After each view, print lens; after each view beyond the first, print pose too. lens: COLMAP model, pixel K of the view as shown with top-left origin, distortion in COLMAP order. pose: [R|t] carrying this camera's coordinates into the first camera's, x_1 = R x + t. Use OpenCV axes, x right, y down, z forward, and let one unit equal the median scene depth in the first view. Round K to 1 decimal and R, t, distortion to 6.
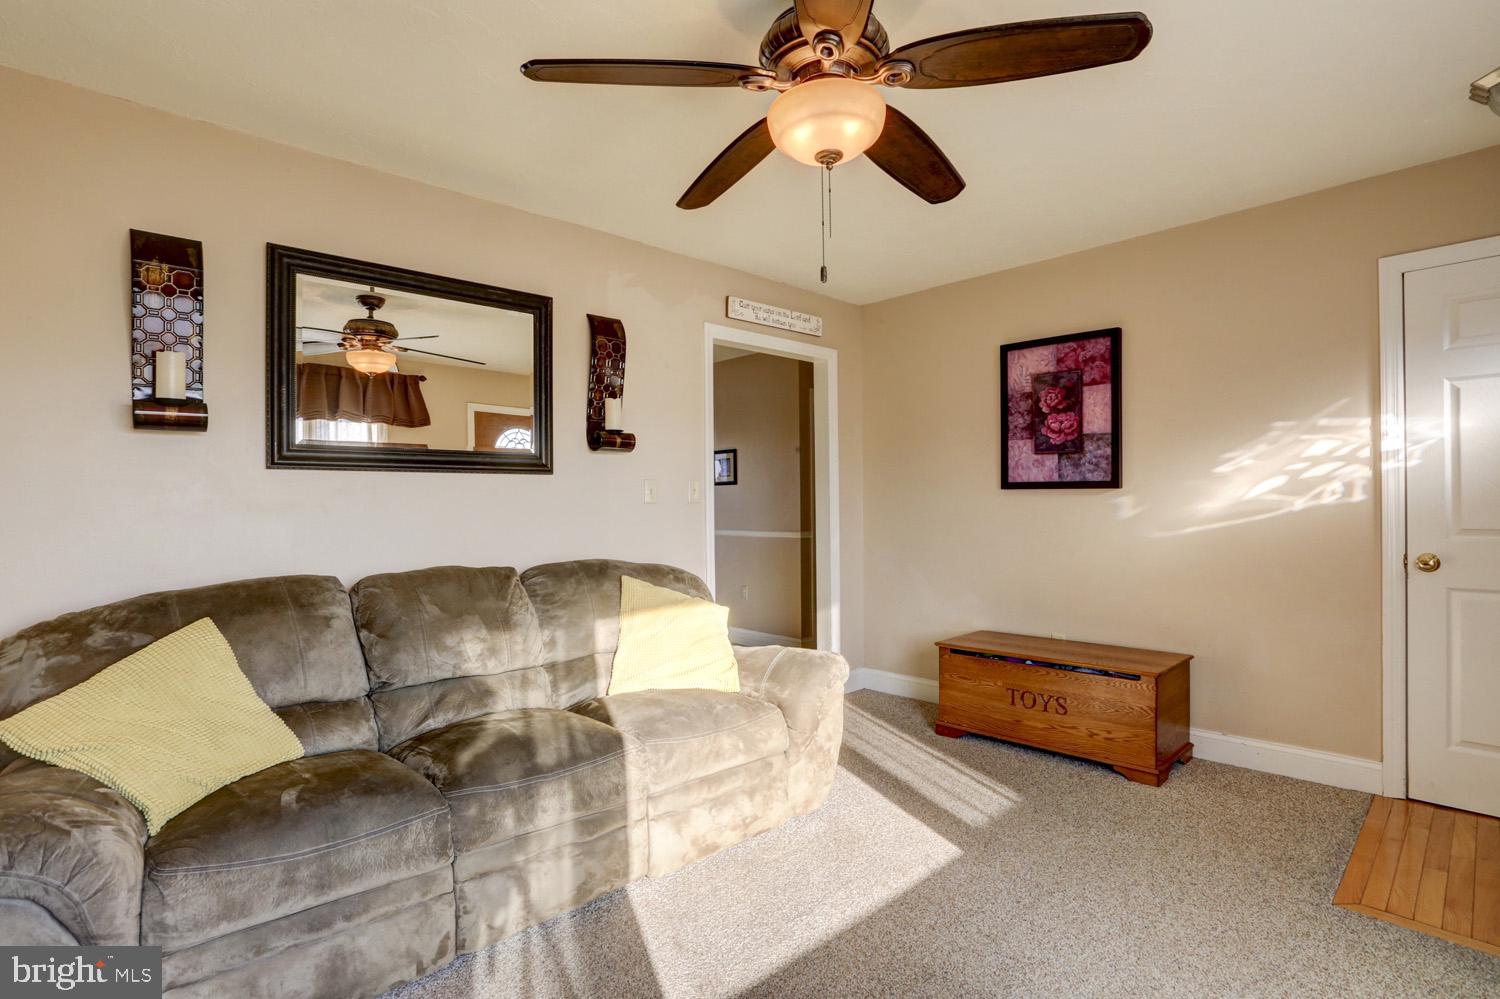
lens RADIAL K [[739.6, 0, 750.0], [0, 739.6, 499.5], [0, 0, 1]] dist [-0.080771, 0.038695]
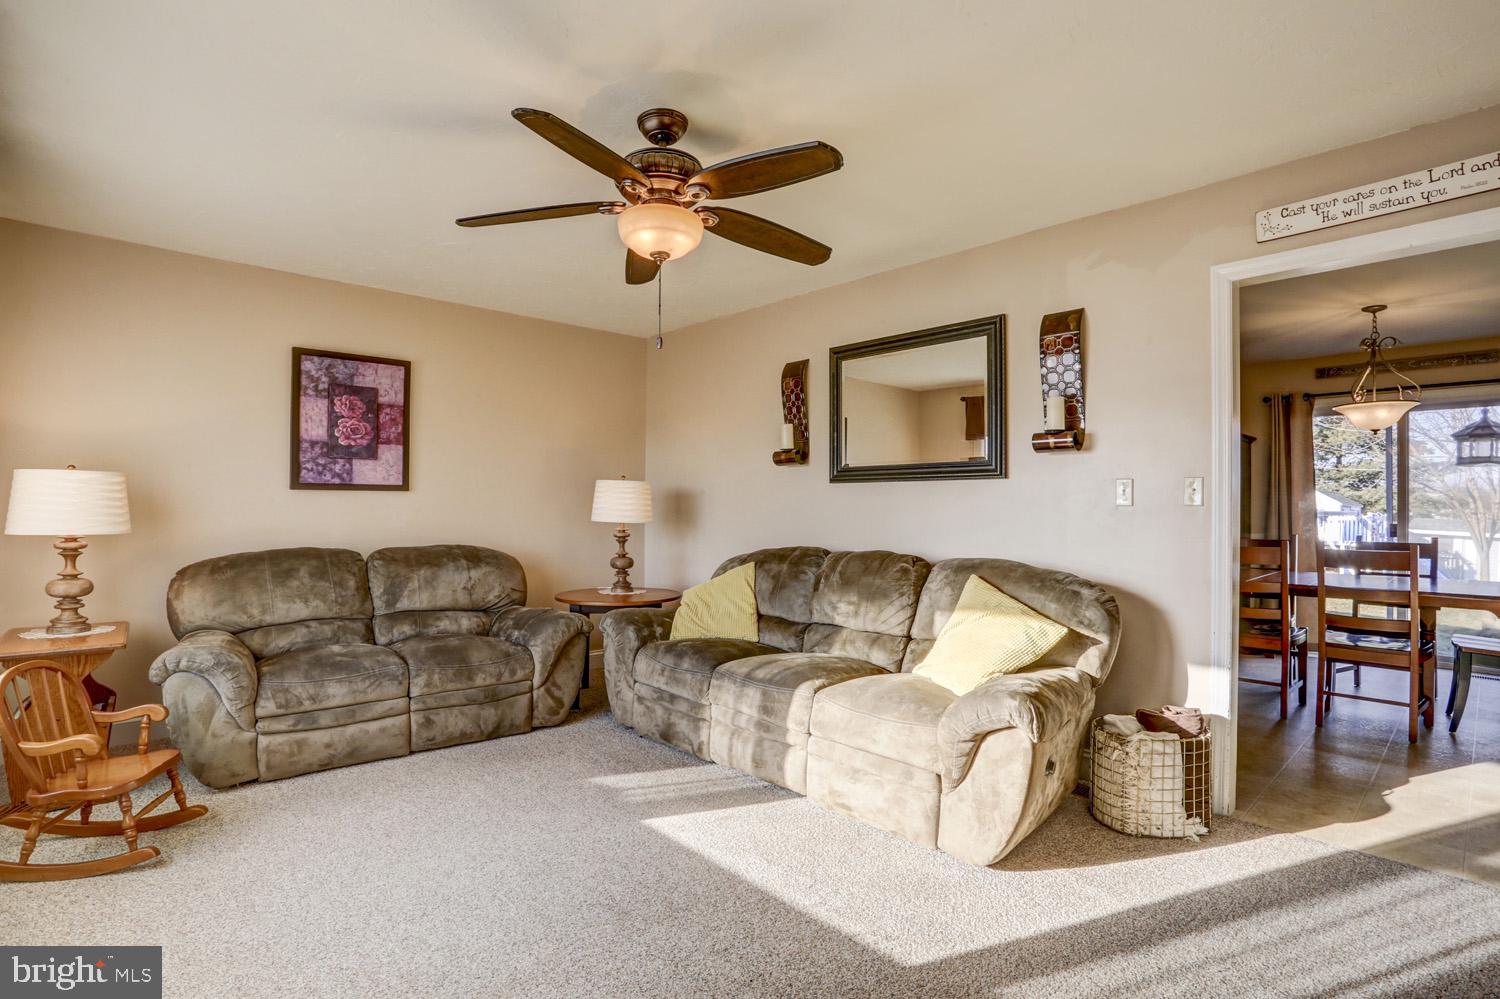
lens RADIAL K [[739.6, 0, 750.0], [0, 739.6, 499.5], [0, 0, 1]] dist [-0.080771, 0.038695]
pose [[-0.008339, -0.016663, -0.999826, 0.754118], [-0.010753, 0.999805, -0.016573, 0.017333], [0.999907, 0.010613, -0.008516, 0.601638]]
